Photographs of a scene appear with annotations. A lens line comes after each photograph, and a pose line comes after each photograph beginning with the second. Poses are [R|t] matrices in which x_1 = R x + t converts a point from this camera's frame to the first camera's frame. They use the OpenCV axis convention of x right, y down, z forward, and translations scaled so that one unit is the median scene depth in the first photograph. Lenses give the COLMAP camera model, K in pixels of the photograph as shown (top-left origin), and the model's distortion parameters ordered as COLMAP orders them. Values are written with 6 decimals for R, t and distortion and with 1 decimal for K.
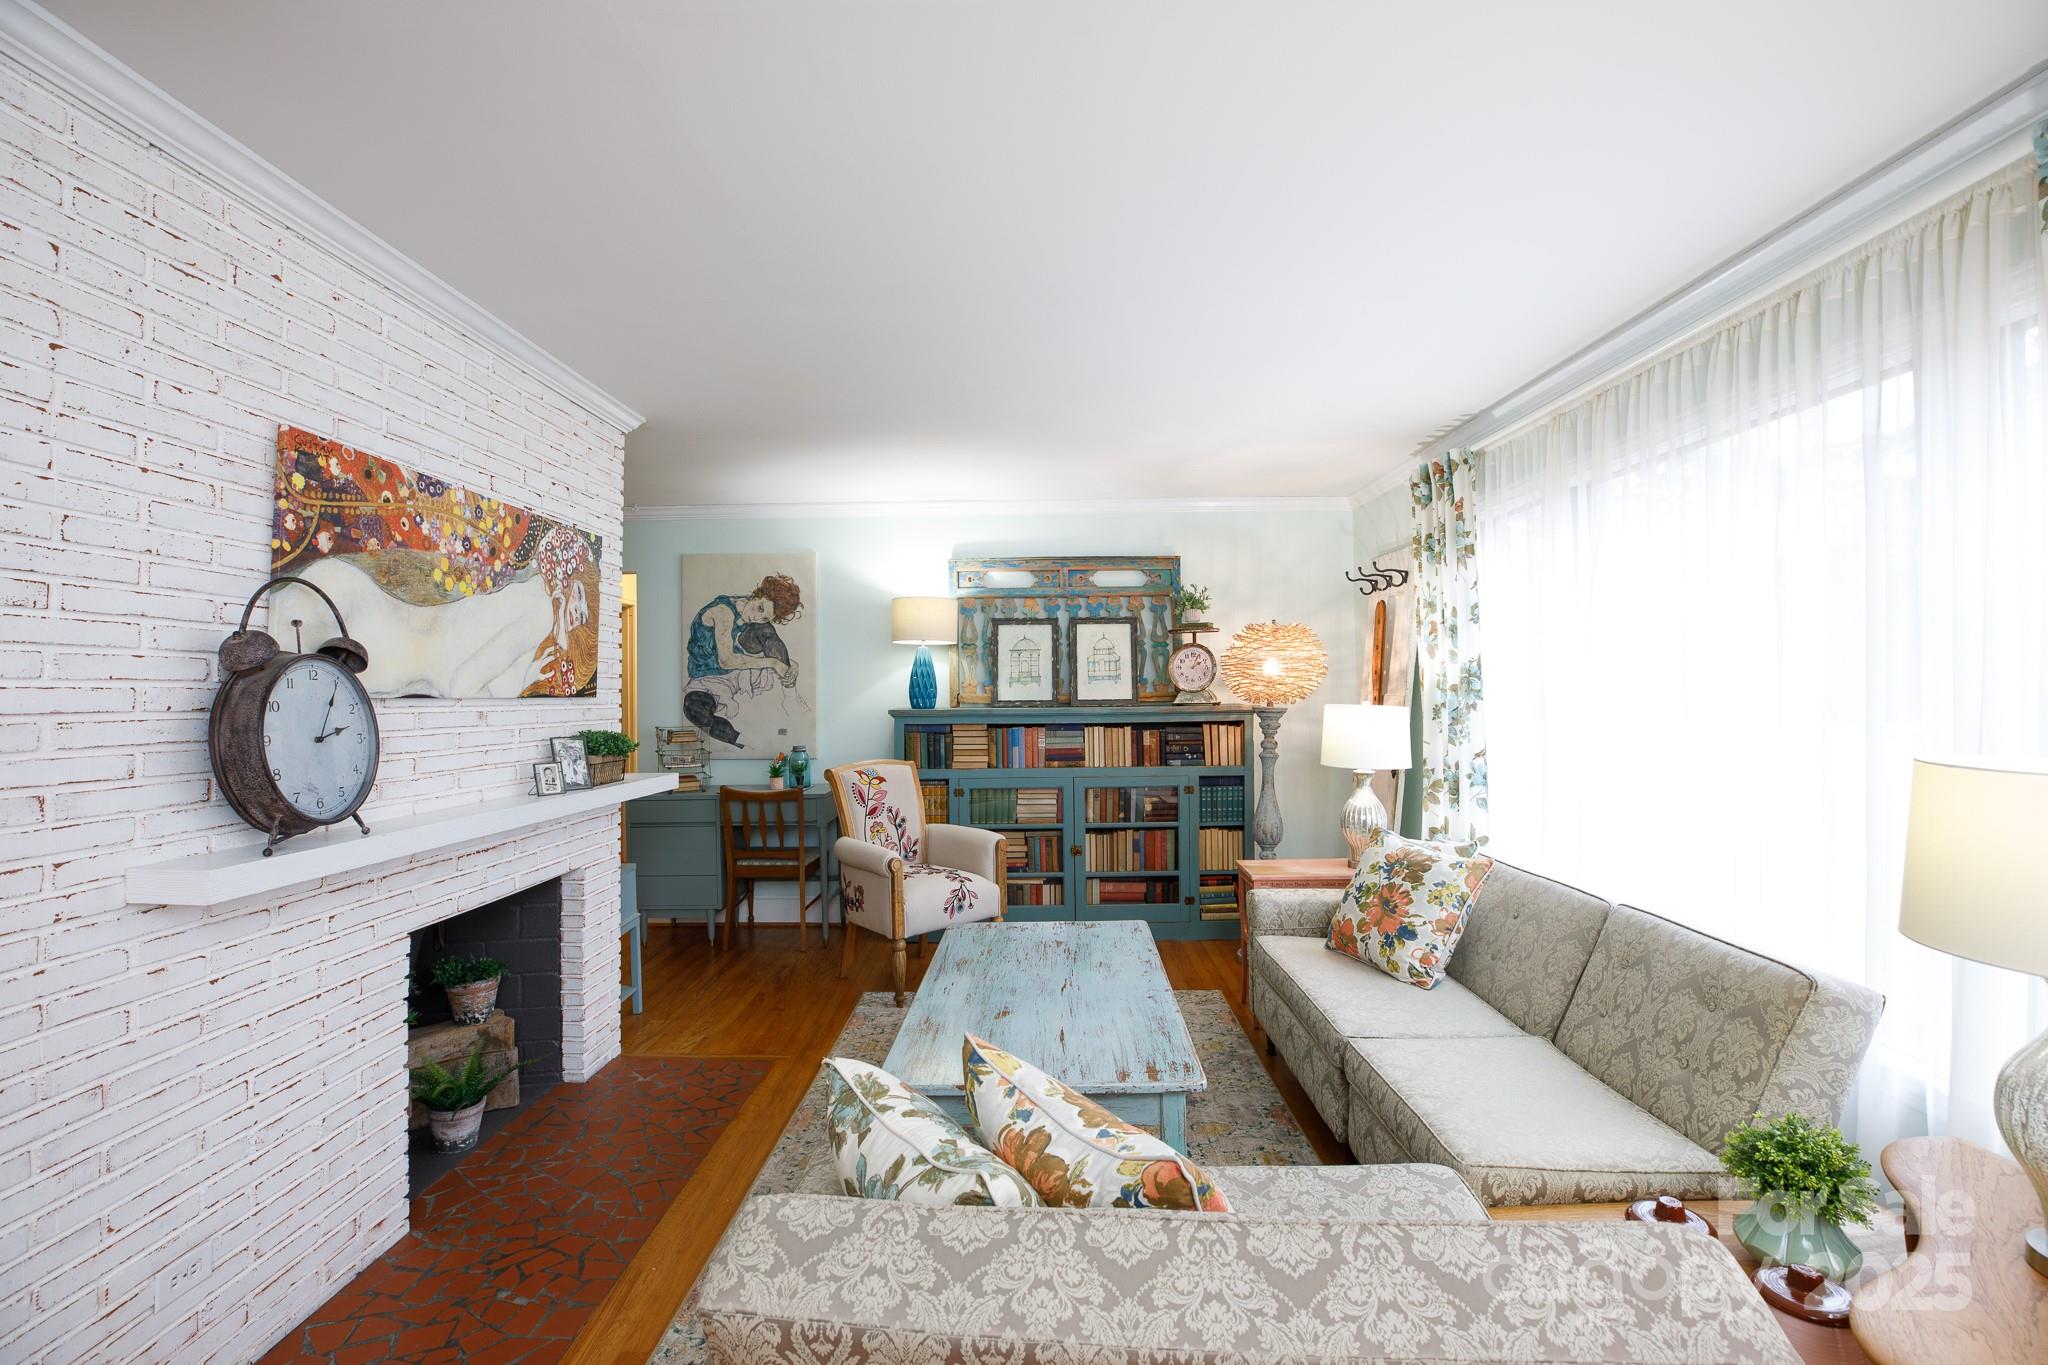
lens RADIAL K [[909.9, 0, 1006.1], [0, 909.9, 686.0], [0, 0, 1]] dist [0.003339, -0.001396]
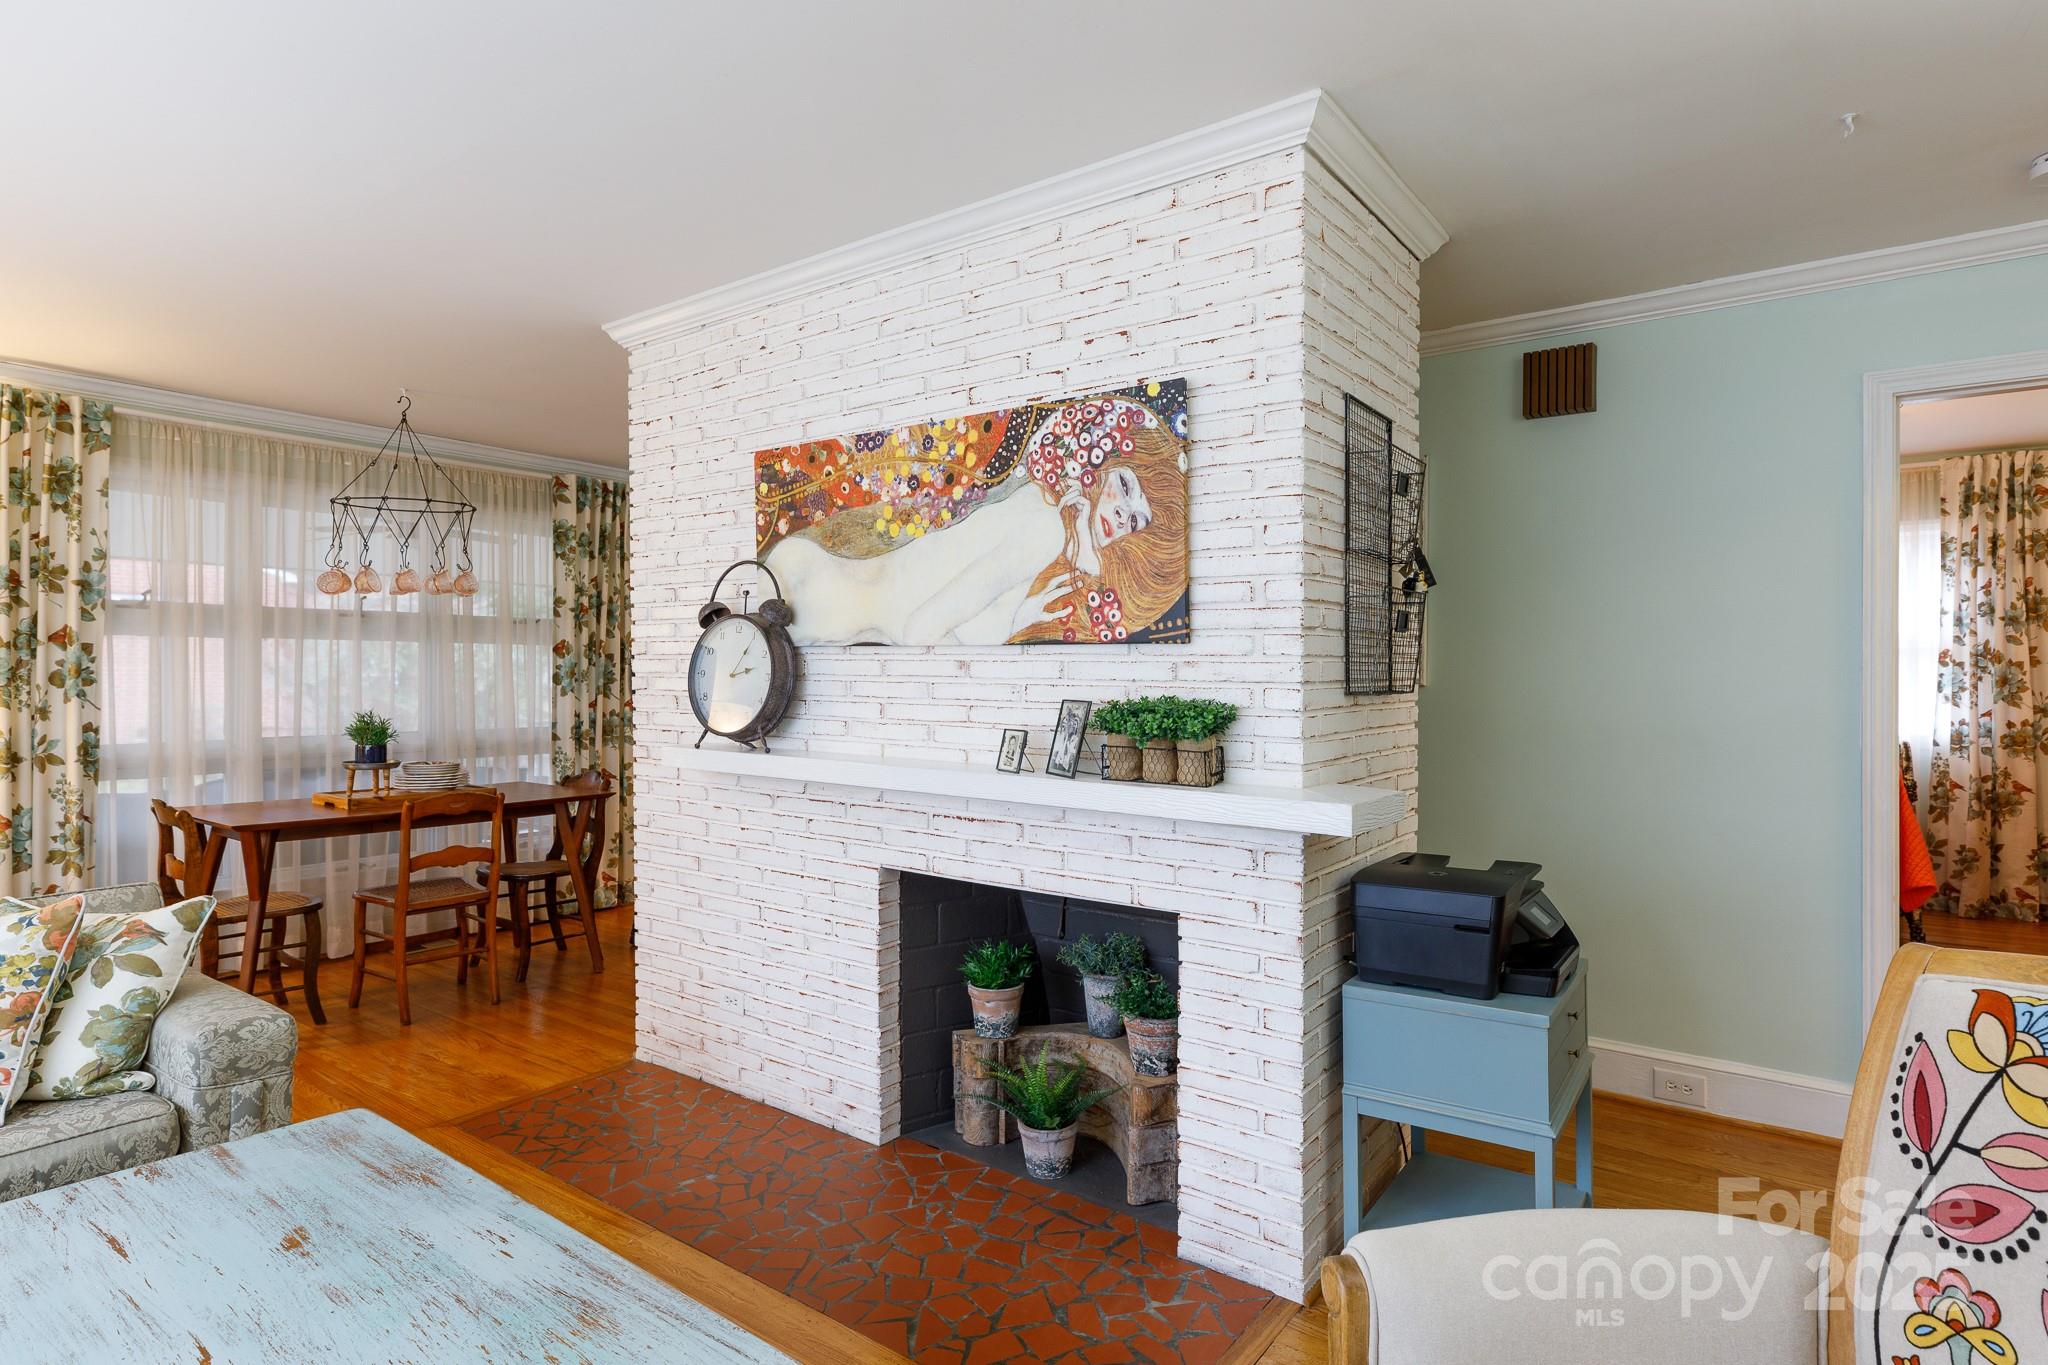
lens RADIAL K [[1118.2, 0, 1057.2], [0, 1118.2, 673.6], [0, 0, 1]] dist [0.002628, 0.000483]
pose [[-0.560428, 0.007296, -0.828171, 0.303168], [0.005516, 0.999972, 0.005076, 0.039316], [0.828185, -0.001724, -0.560453, 1.865764]]
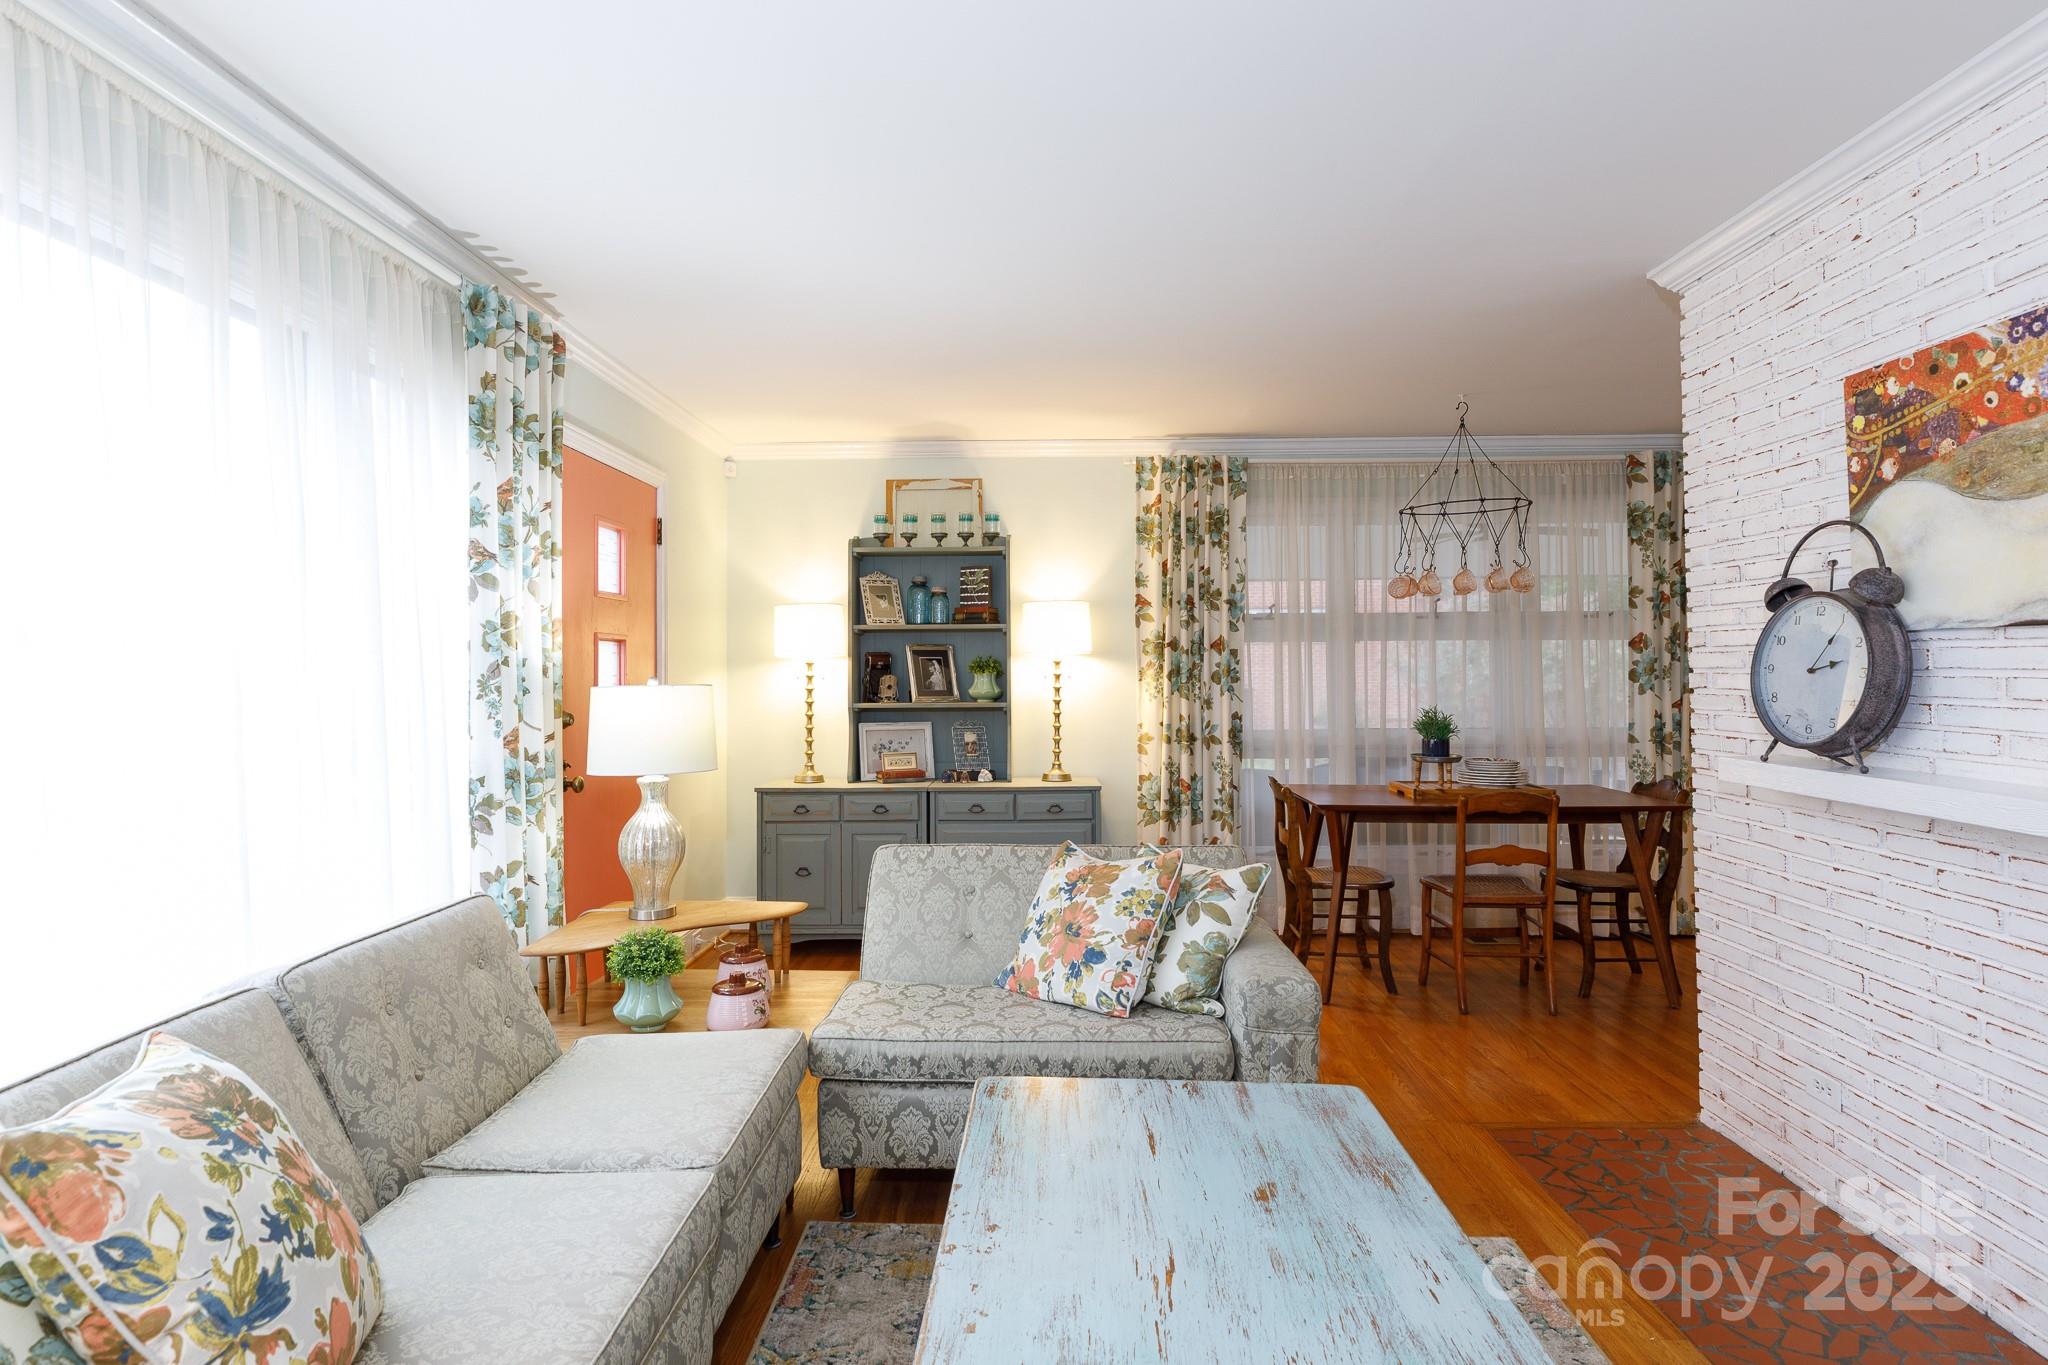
lens RADIAL K [[1118.2, 0, 990.7], [0, 1118.2, 670.4], [0, 0, 1]] dist [0.002628, 0.000483]
pose [[-0.999863, 0.015345, 0.006163, 0.170128], [0.015308, 0.999864, -0.006094, 0.040722], [-0.006255, -0.005999, -0.999962, 1.842299]]
